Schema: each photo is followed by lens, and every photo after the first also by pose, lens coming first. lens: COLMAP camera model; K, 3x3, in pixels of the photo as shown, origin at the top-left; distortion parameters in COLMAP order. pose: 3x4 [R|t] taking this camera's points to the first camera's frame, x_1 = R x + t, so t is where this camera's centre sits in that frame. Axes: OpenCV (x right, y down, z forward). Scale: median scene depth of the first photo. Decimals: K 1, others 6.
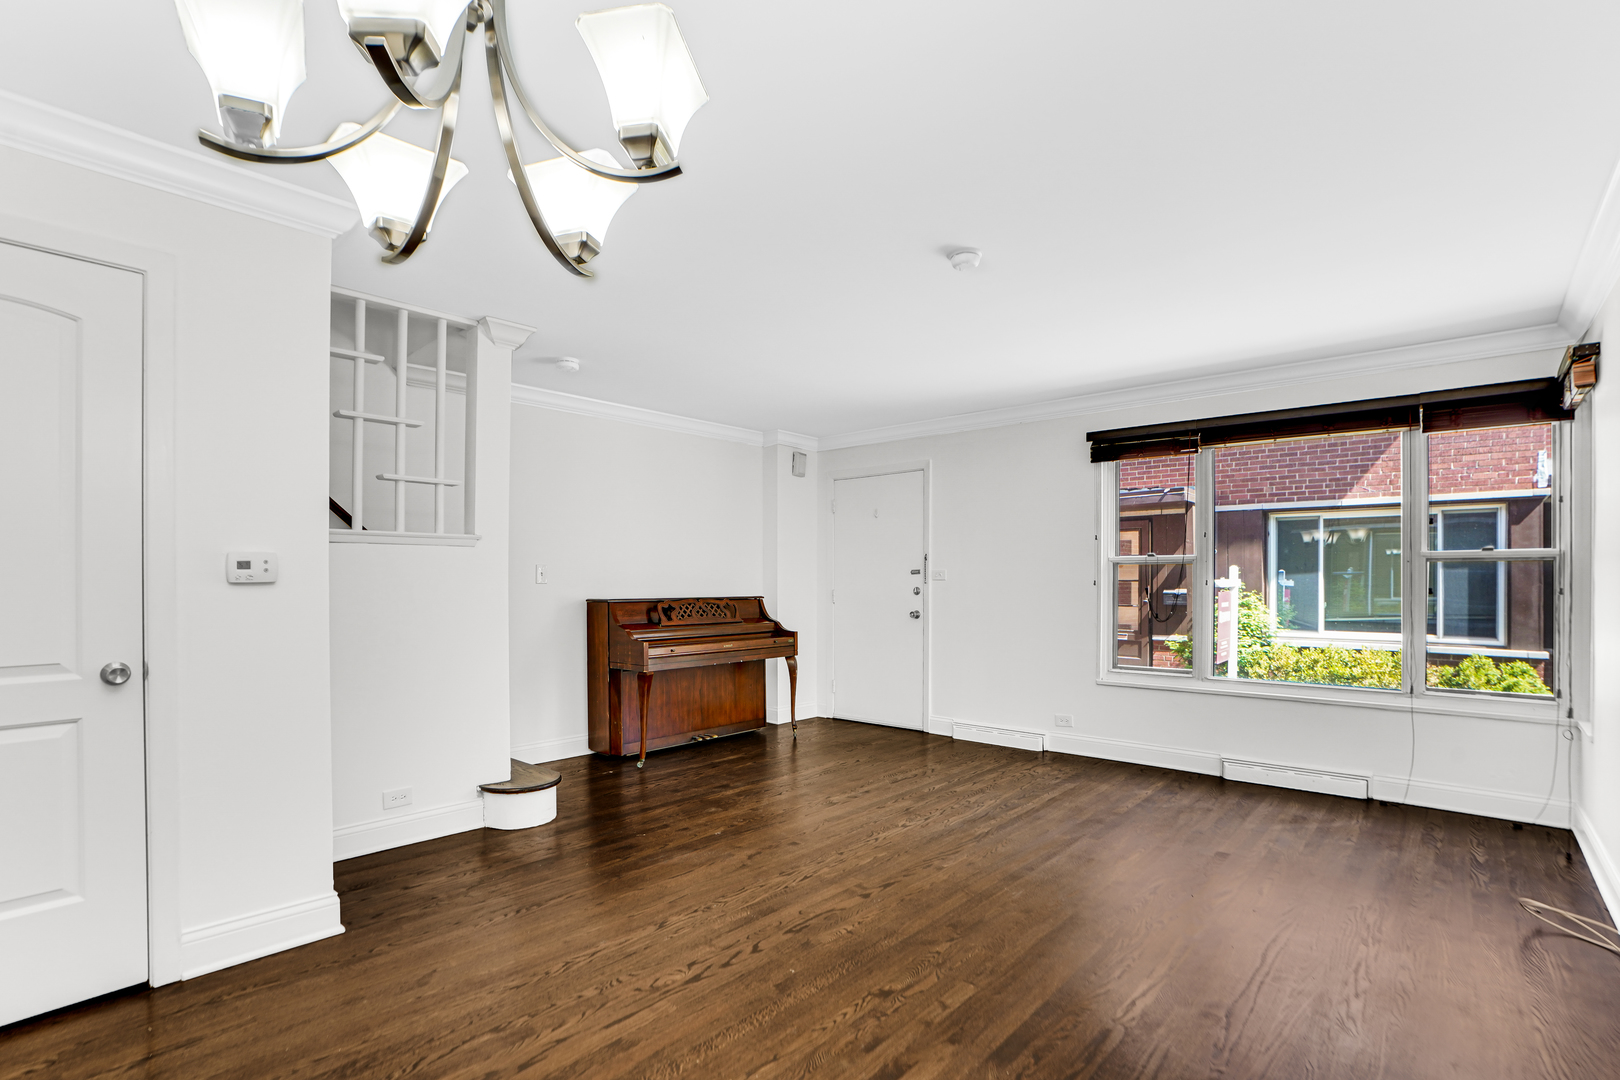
lens RADIAL K [[764.6, 0, 802.9], [0, 764.6, 572.6], [0, 0, 1]] dist [-0.037877, 0.004631]
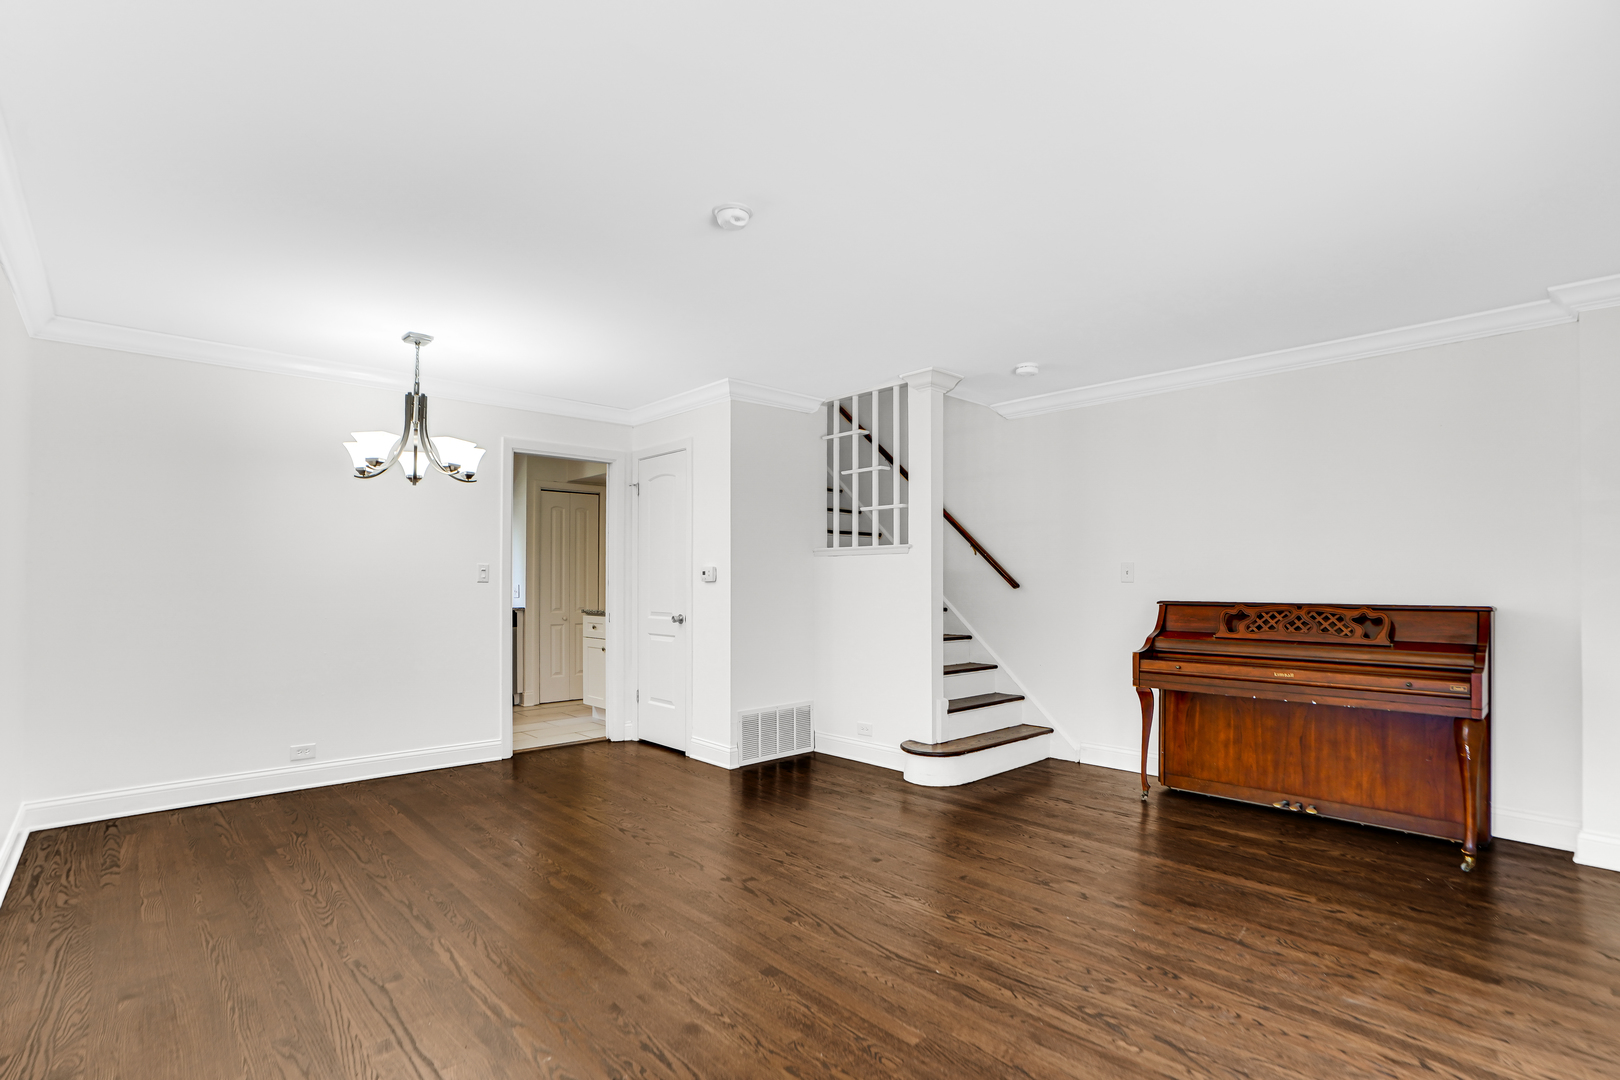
lens RADIAL K [[764.6, 0, 819.6], [0, 764.6, 583.0], [0, 0, 1]] dist [-0.037877, 0.004631]
pose [[-0.090921, -0.003449, -0.995852, 0.767120], [0.015243, 0.999872, -0.004855, 0.015038], [0.995741, -0.015621, -0.090857, 0.840364]]
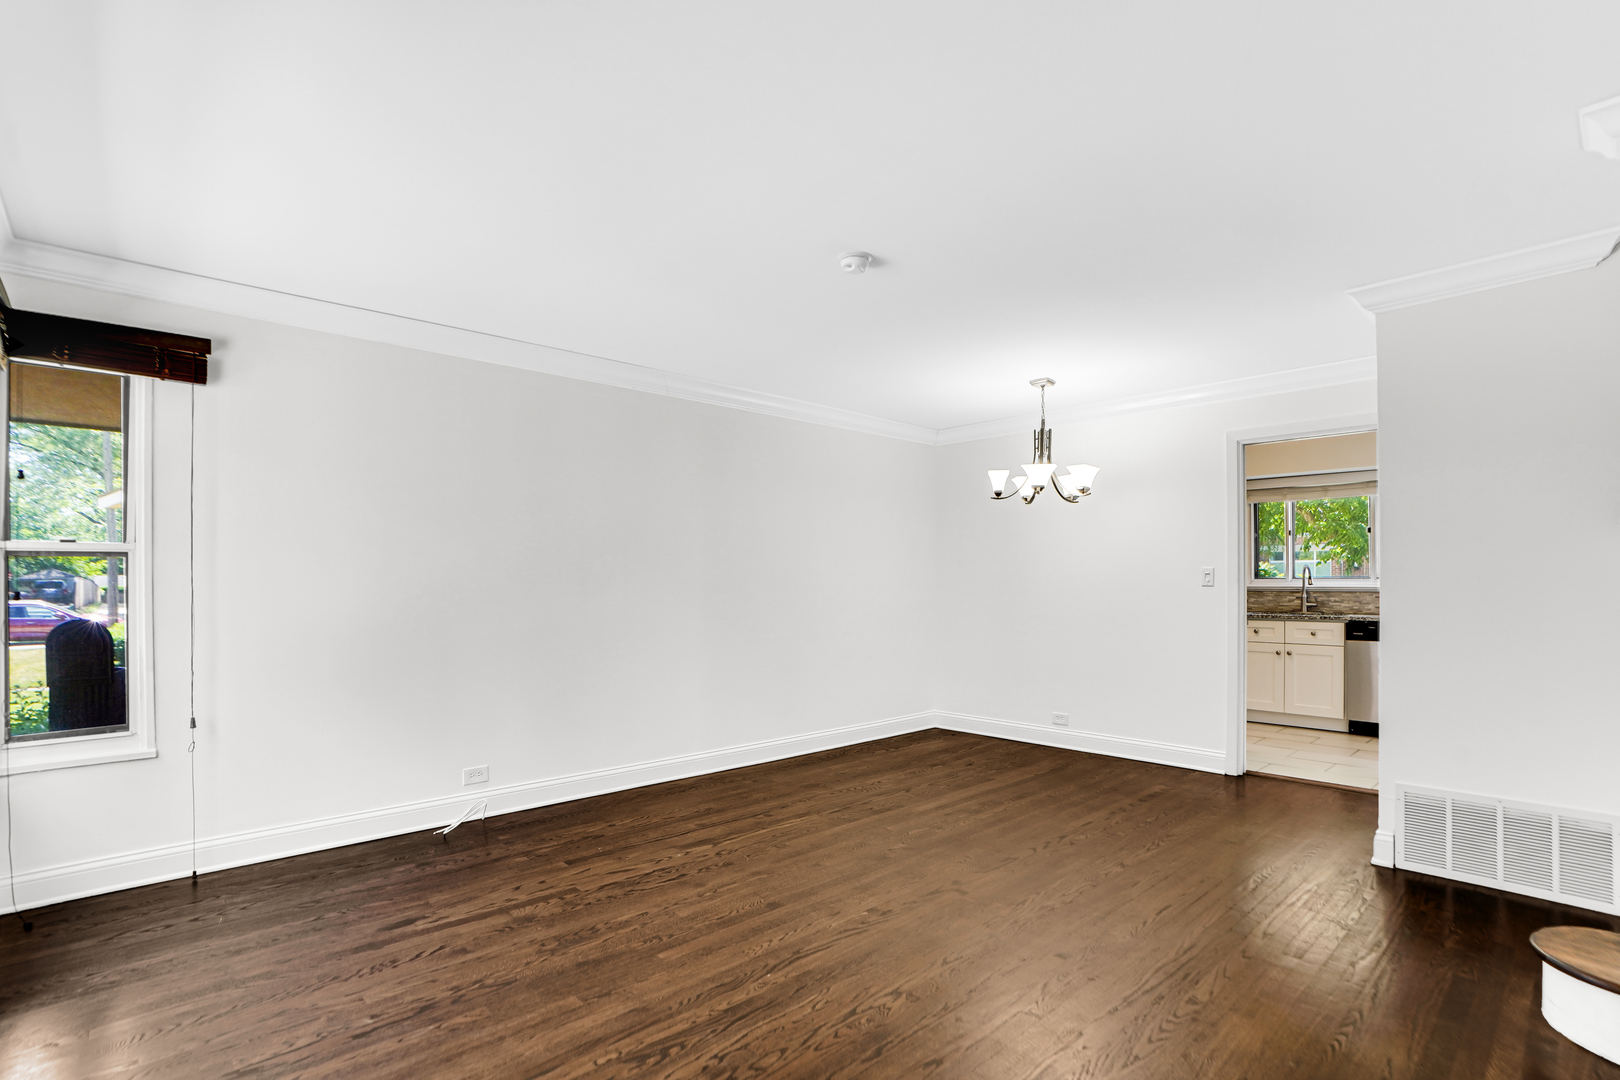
lens RADIAL K [[764.6, 0, 789.4], [0, 764.6, 594.3], [0, 0, 1]] dist [-0.037877, 0.004631]
pose [[-0.993664, -0.002357, 0.112370, 0.133784], [-0.003240, 0.999965, -0.007679, 0.022929], [-0.112348, -0.007995, -0.993637, 1.420771]]
